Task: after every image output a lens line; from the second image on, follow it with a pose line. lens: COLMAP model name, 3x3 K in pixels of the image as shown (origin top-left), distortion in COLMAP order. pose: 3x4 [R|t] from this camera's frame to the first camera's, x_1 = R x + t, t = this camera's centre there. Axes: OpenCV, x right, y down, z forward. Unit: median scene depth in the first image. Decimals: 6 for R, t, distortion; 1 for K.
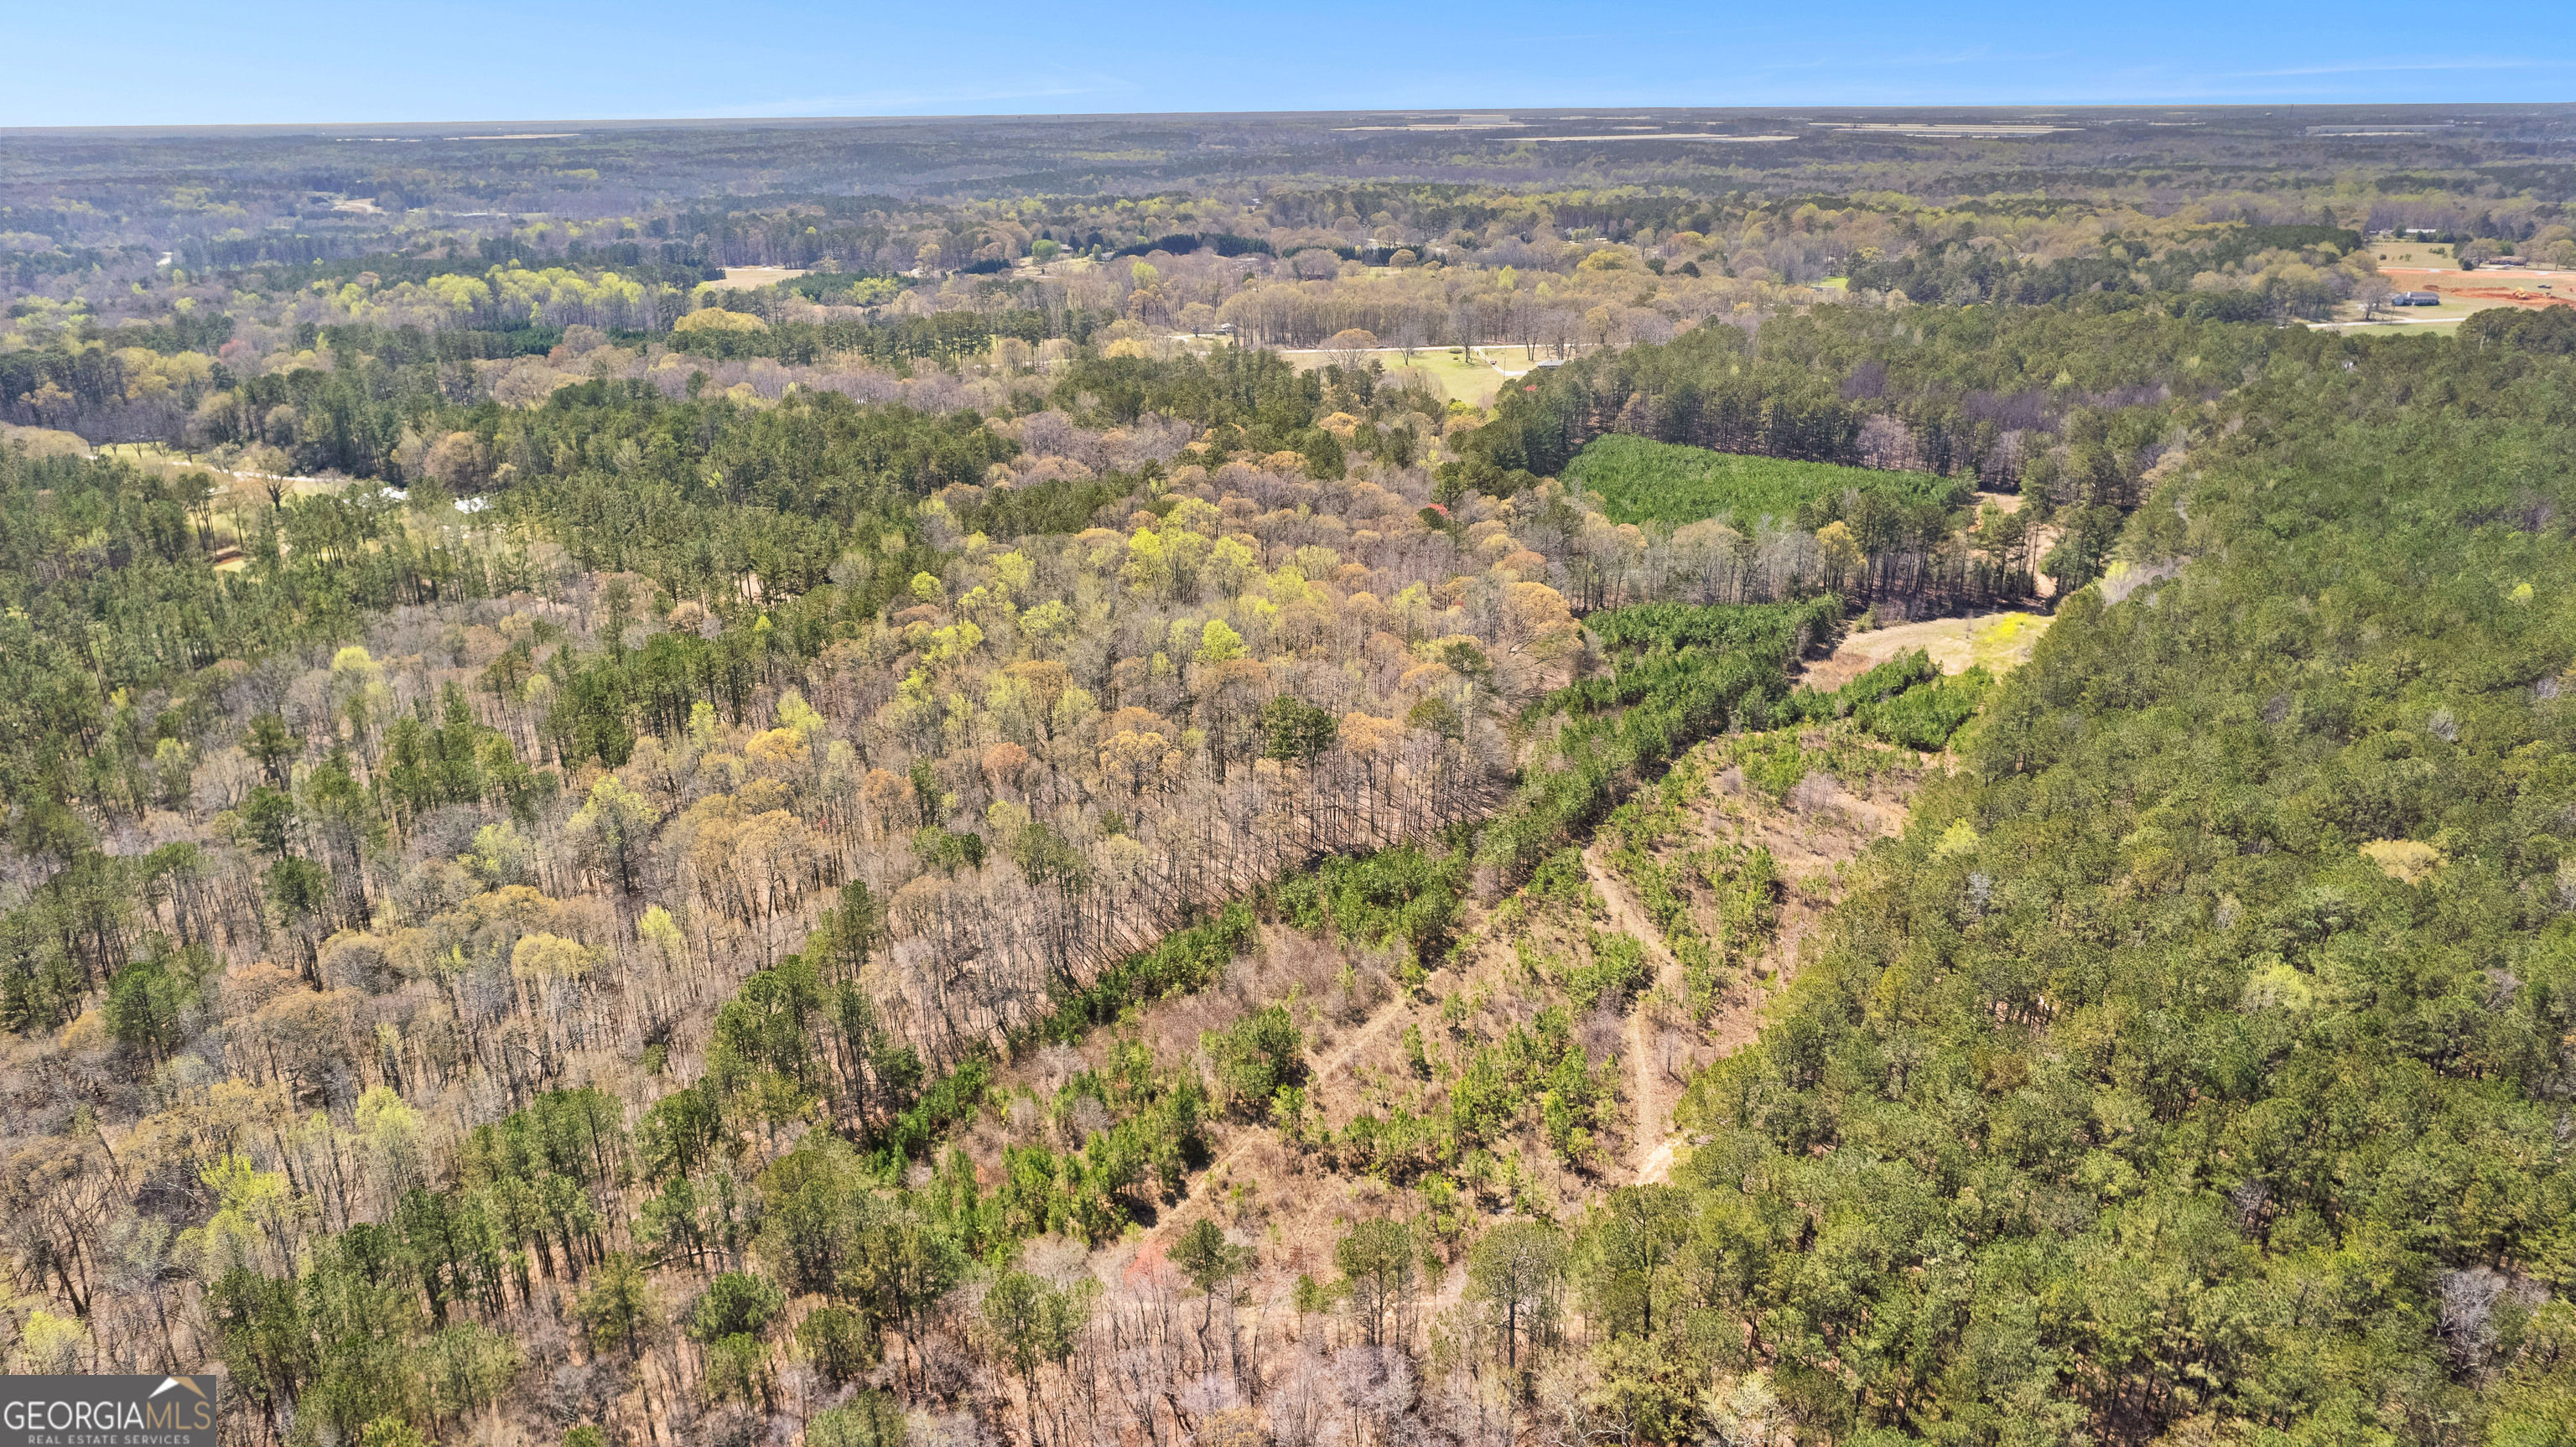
lens RADIAL K [[1650.9, 0, 1296.3], [0, 1650.9, 696.5], [0, 0, 1]] dist [-0.073326, 0.073909]
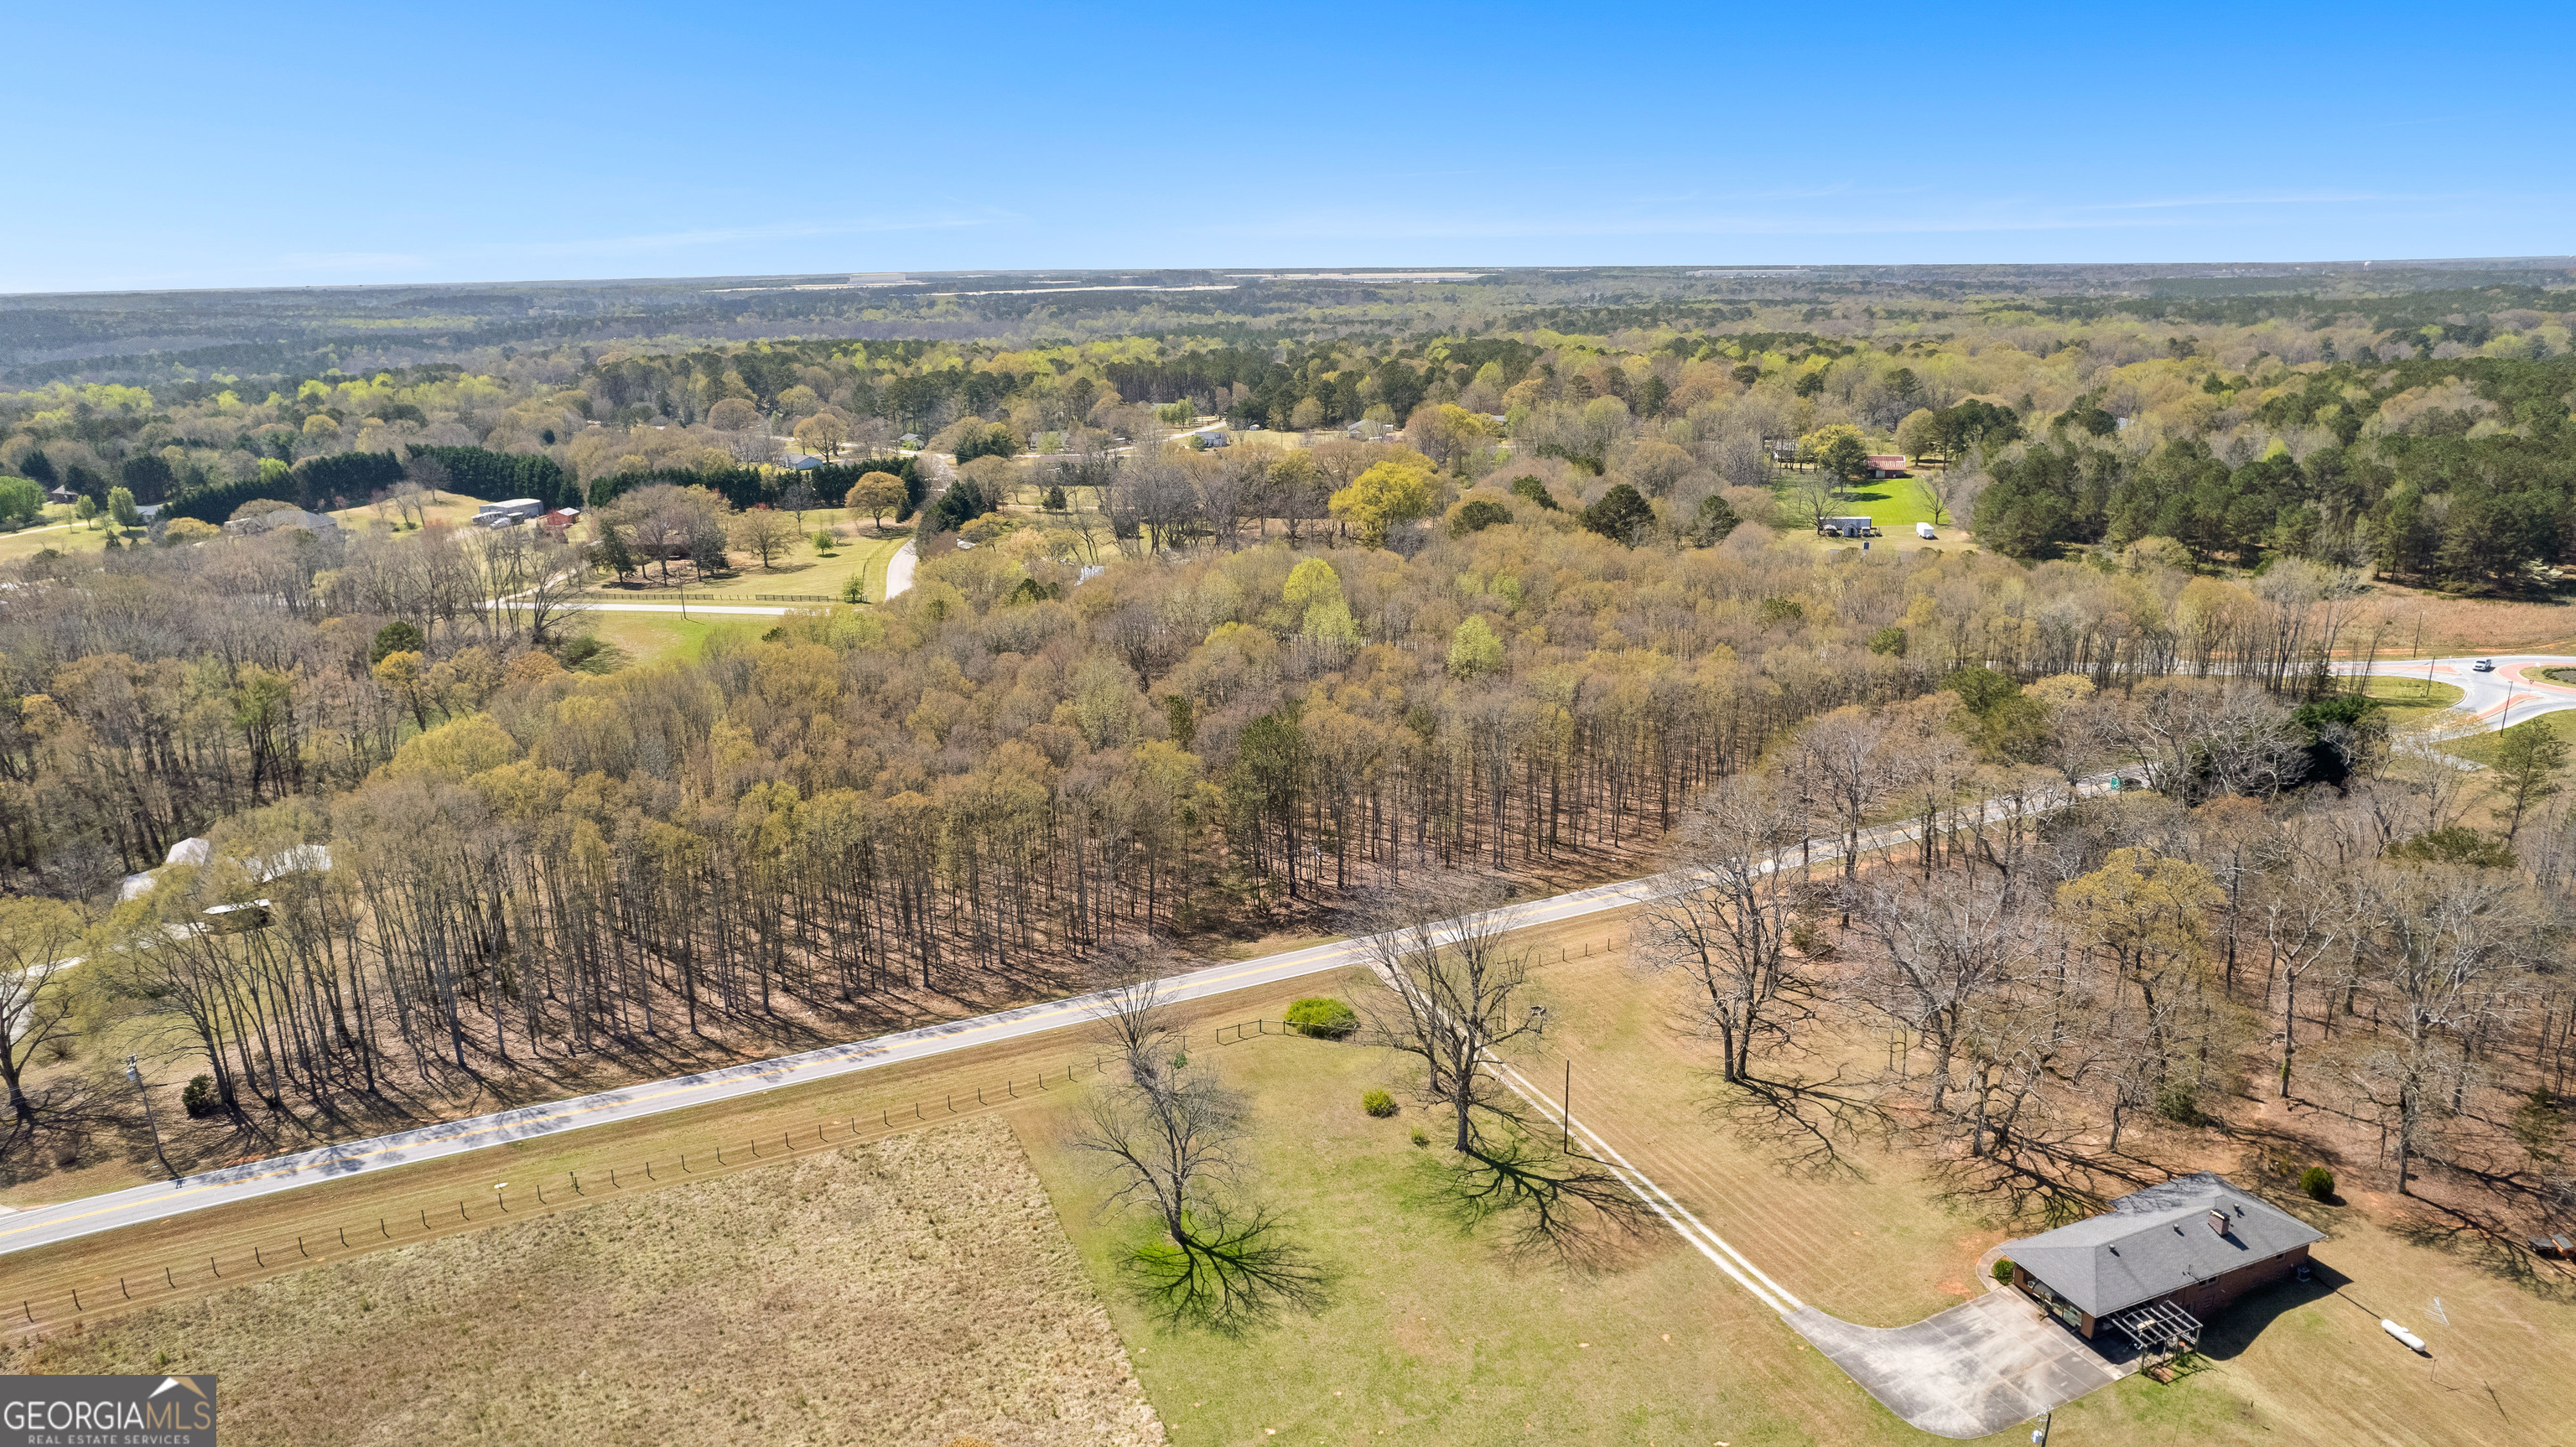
lens RADIAL K [[1662.4, 0, 1288.0], [0, 1662.4, 723.5], [0, 0, 1]] dist [-0.078584, 0.073948]
pose [[0.938611, -0.097073, 0.331039, 0.017191], [0.123025, 0.990689, -0.058312, -0.176969], [-0.322296, 0.095458, 0.941814, 0.590283]]
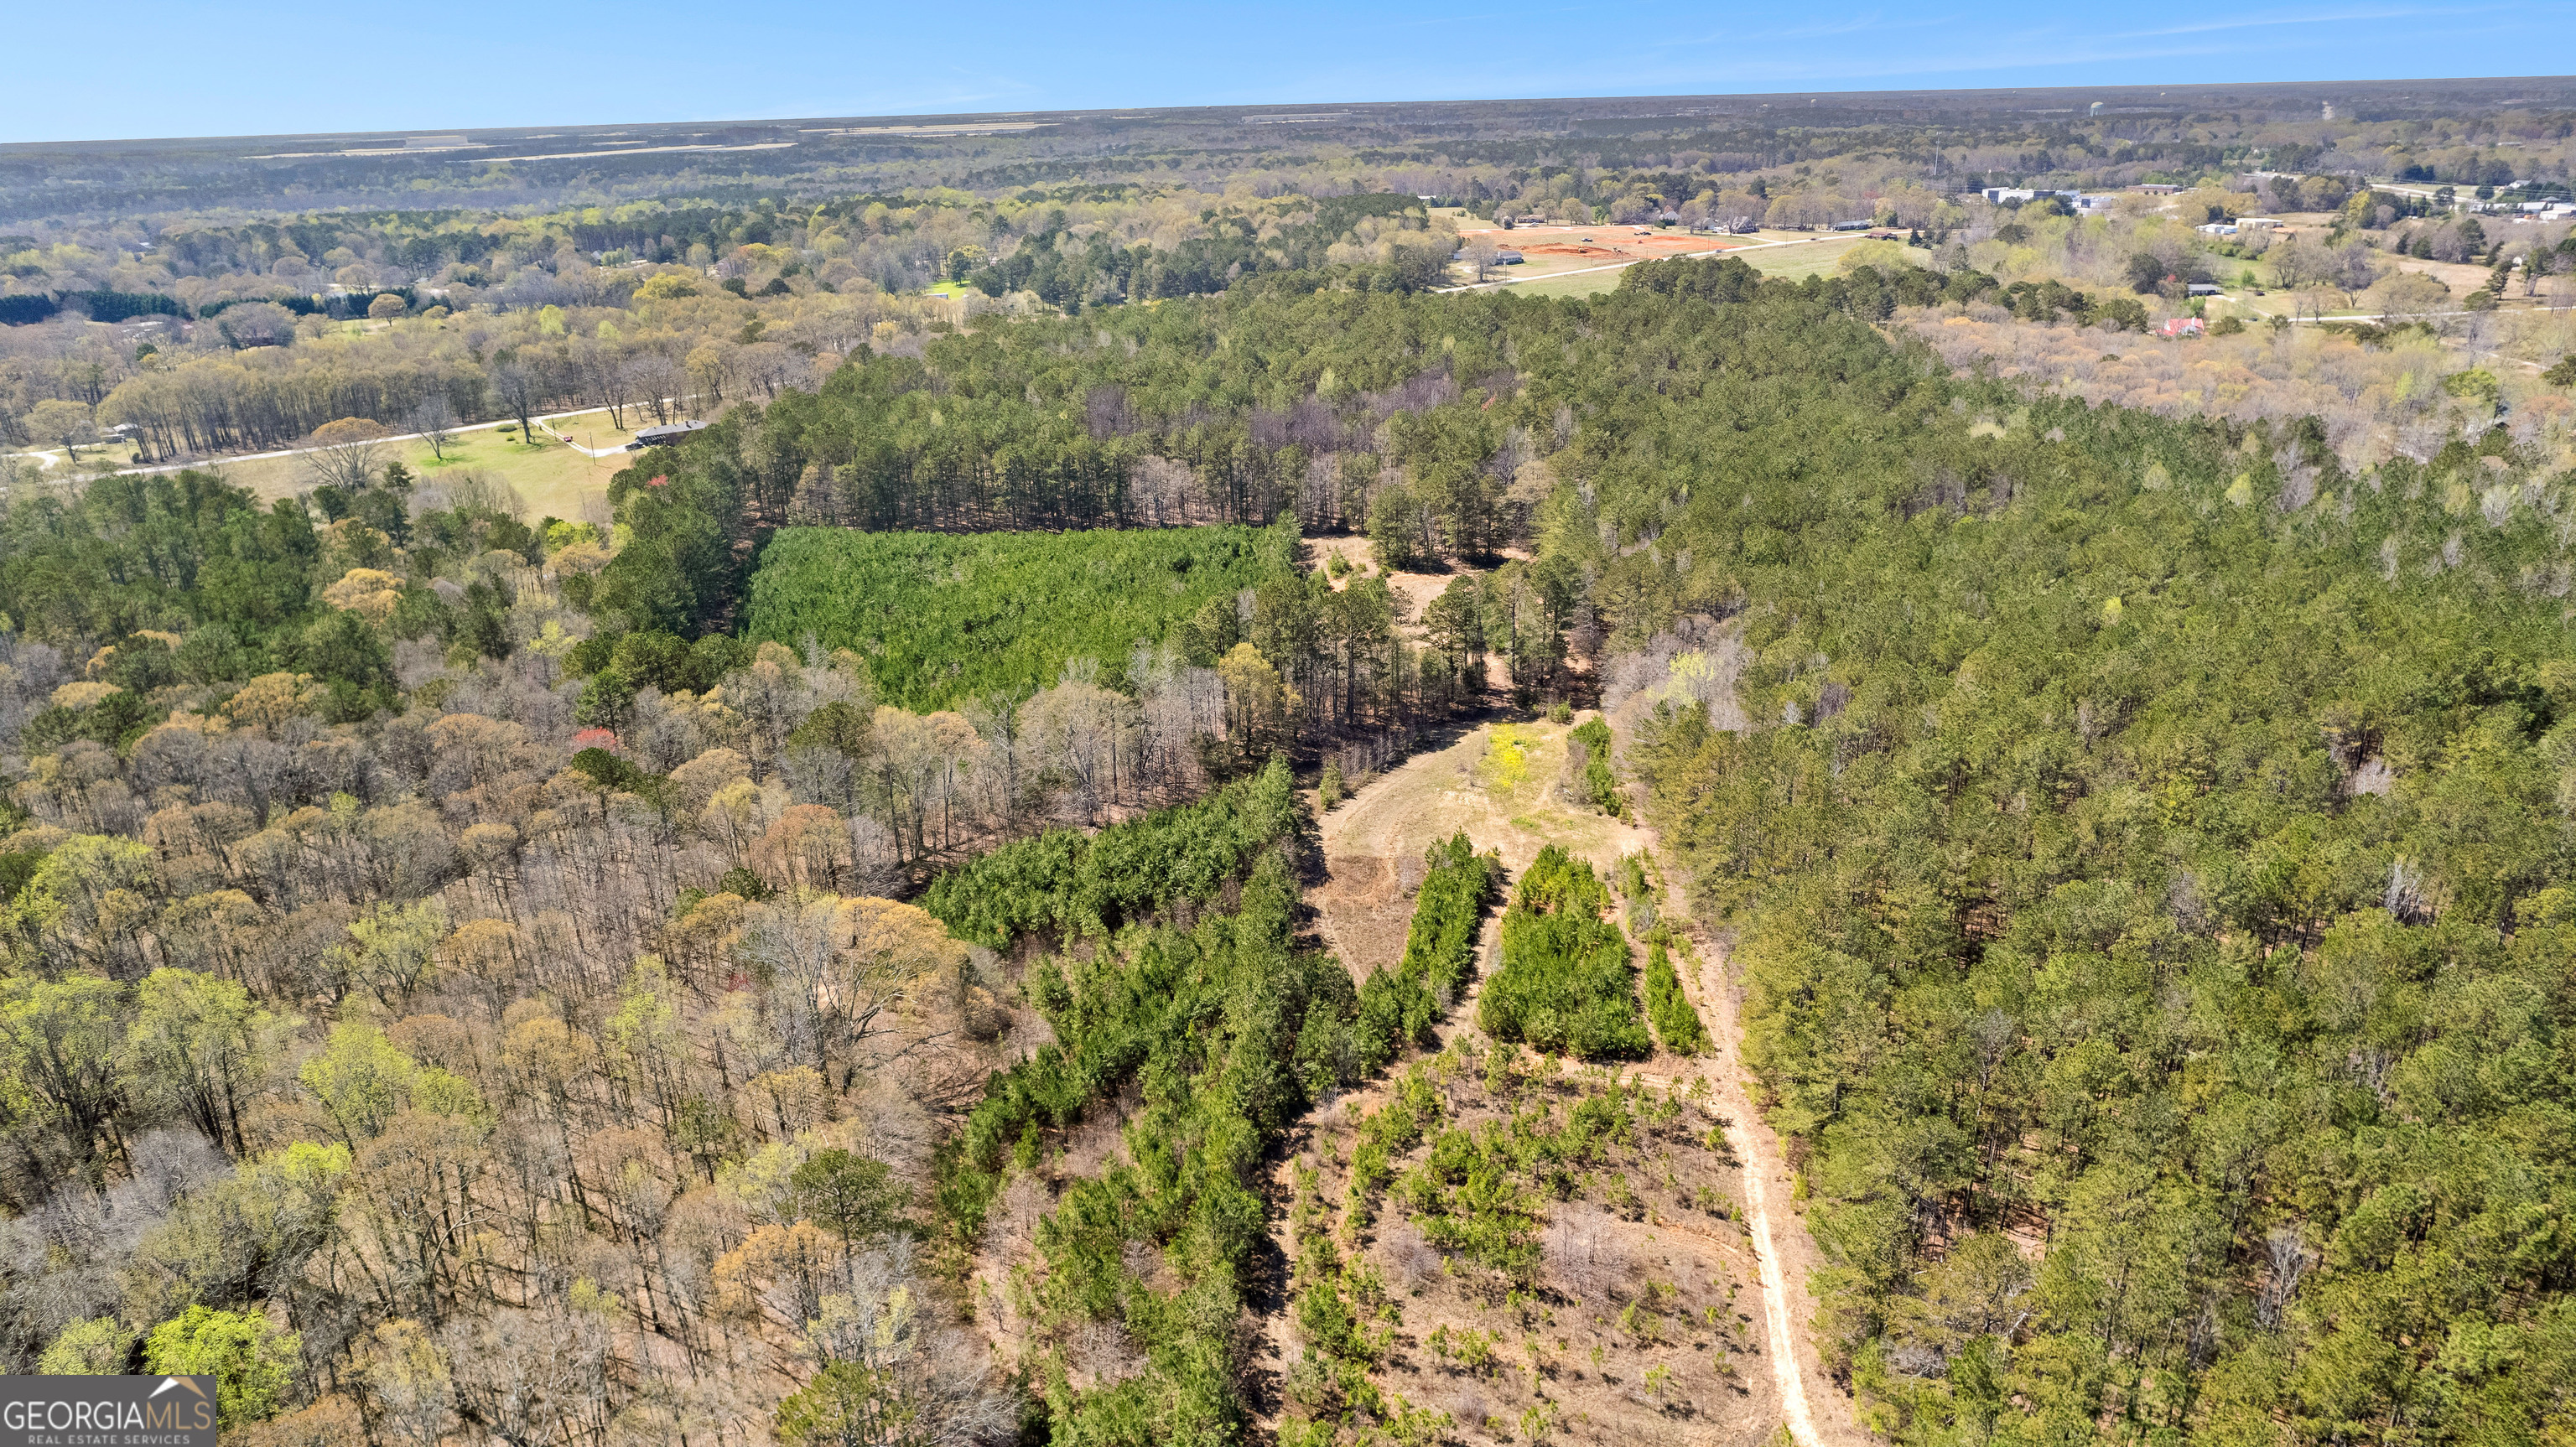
lens RADIAL K [[1650.9, 0, 1296.3], [0, 1650.9, 696.5], [0, 0, 1]] dist [-0.073326, 0.073909]
pose [[0.839160, -0.199998, 0.505779, 0.002093], [0.202941, 0.977914, 0.049984, -0.044095], [-0.504605, 0.060699, 0.861214, 0.158747]]
